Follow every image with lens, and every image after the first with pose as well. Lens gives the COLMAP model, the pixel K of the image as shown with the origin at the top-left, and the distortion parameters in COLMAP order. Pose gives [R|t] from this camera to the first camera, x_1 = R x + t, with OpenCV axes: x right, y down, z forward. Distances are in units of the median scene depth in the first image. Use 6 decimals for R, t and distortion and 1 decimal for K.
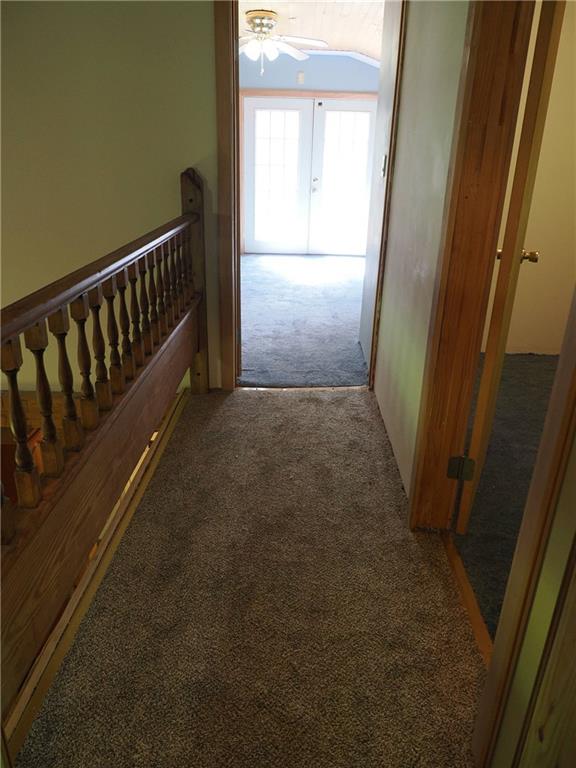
lens RADIAL K [[552.4, 0, 288.0], [0, 552.4, 384.0], [0, 0, 1]] dist [-0.020847, 0.001658]
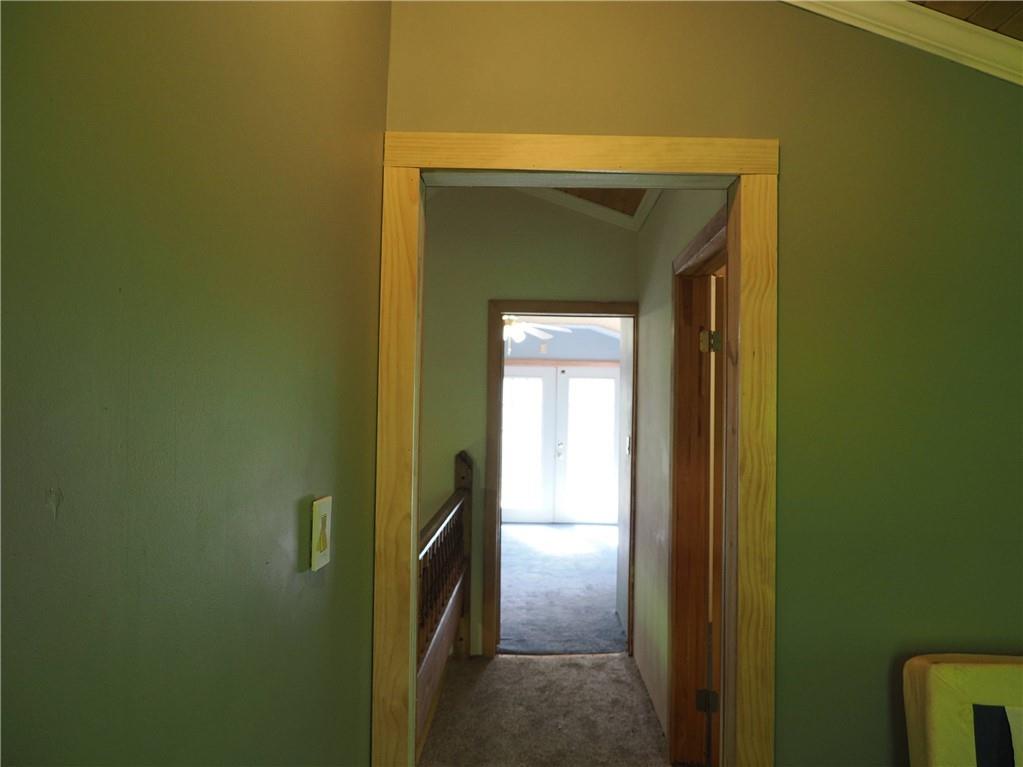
lens RADIAL K [[735.8, 0, 511.5], [0, 735.8, 383.5], [0, 0, 1]] dist [-0.020847, 0.001658]
pose [[0.999944, -0.007882, -0.007036, -0.052801], [0.004346, 0.913836, -0.406060, 0.097749], [0.009630, 0.406006, 0.913819, -0.421297]]
